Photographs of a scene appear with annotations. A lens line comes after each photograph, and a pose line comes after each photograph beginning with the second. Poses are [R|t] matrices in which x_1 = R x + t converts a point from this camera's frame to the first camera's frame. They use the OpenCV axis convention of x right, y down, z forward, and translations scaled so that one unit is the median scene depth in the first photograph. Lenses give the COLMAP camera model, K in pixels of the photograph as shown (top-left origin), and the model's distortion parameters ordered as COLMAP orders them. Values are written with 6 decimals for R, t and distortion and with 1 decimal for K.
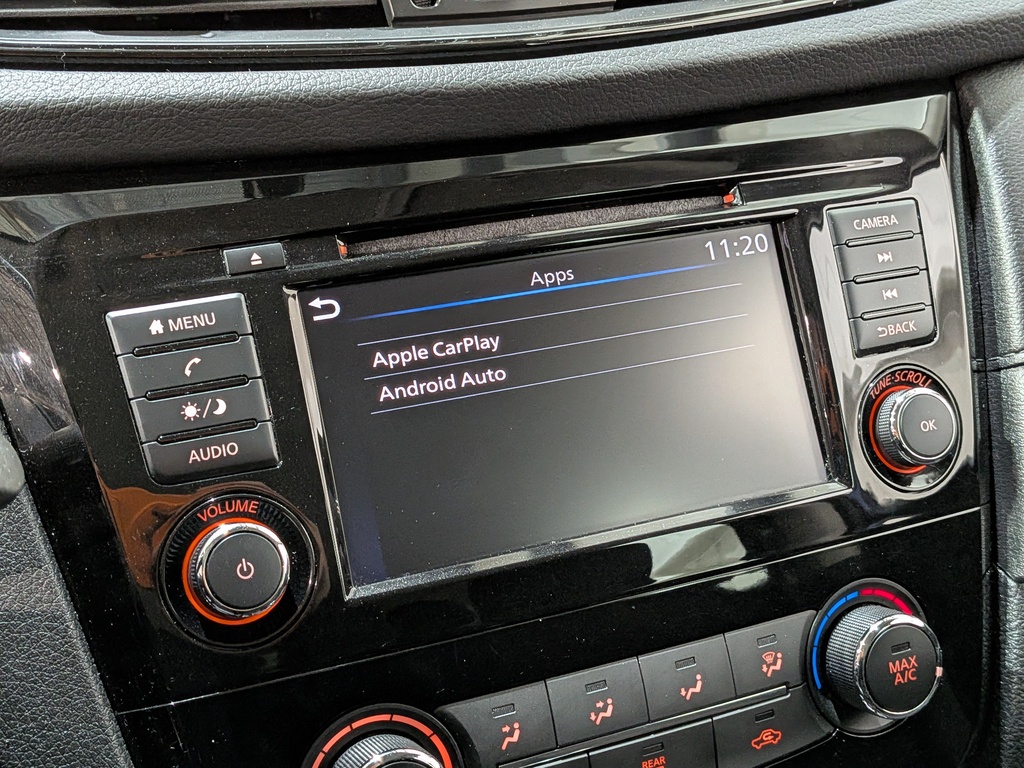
lens RADIAL K [[1529.1, 0, 520.4], [0, 1529.1, 368.5], [0, 0, 1]] dist [0.066478, 0.000000]
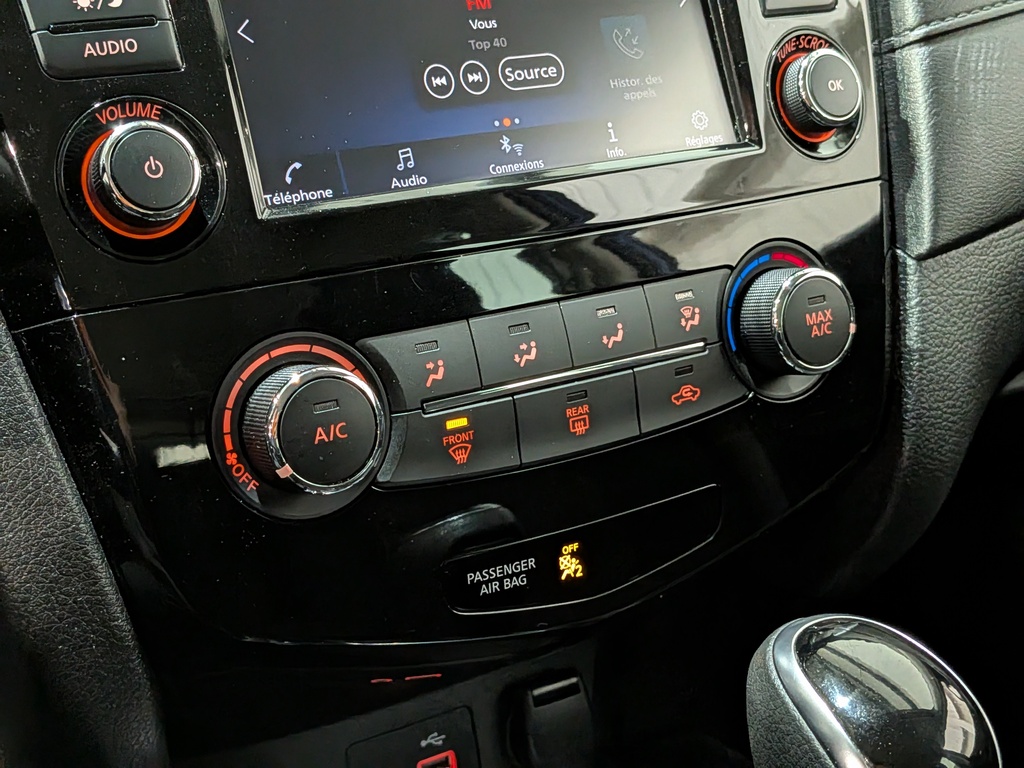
lens RADIAL K [[1529.1, 0, 484.1], [0, 1529.1, 393.5], [0, 0, 1]] dist [0.066478, 0.000000]
pose [[0.992217, -0.027626, 0.121421, -0.085642], [0.025618, 0.999509, 0.018068, 0.220983], [-0.121861, -0.014817, 0.992437, 0.053479]]
